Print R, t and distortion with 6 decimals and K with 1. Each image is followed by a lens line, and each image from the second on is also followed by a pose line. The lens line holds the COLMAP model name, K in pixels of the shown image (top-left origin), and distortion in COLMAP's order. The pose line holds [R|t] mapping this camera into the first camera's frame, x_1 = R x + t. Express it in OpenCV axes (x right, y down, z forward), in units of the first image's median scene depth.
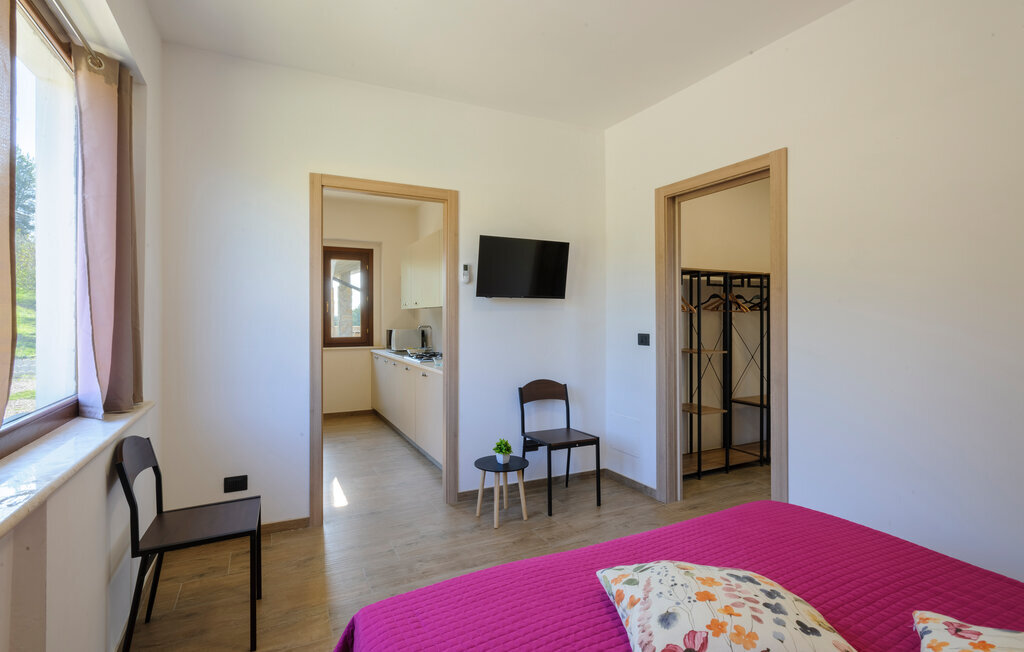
lens RADIAL K [[488.2, 0, 505.1], [0, 488.2, 319.4], [0, 0, 1]] dist [0.022953, -0.000401]
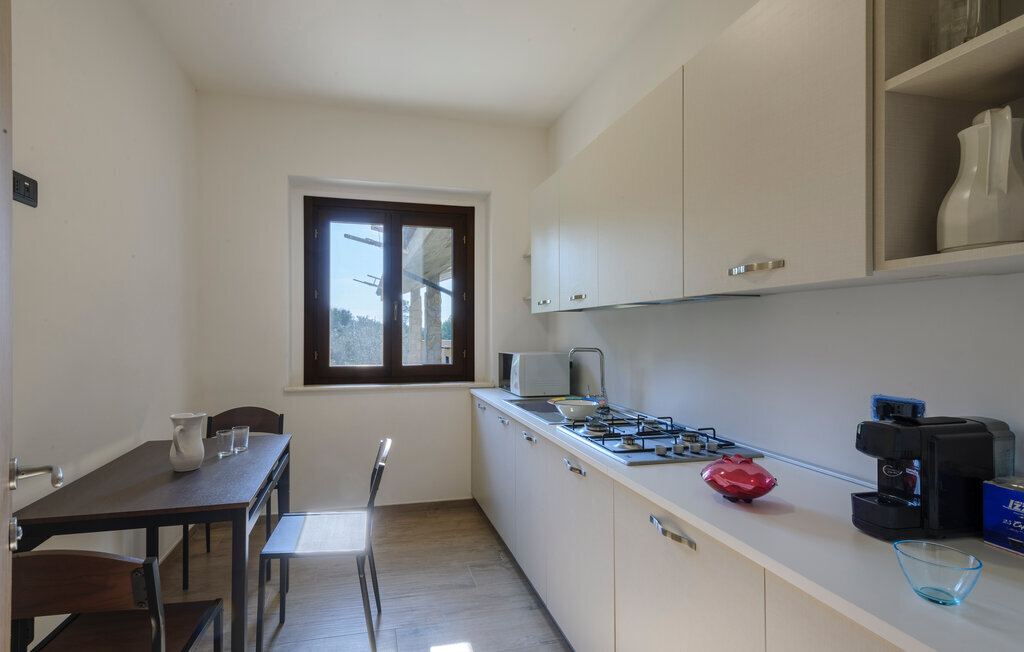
lens RADIAL K [[488.2, 0, 505.1], [0, 488.2, 319.4], [0, 0, 1]] dist [0.022953, -0.000401]
pose [[0.984459, -0.004551, -0.175554, -0.139028], [-0.000138, 0.999644, -0.026686, -0.001102], [0.175613, 0.026296, 0.984108, 0.463533]]
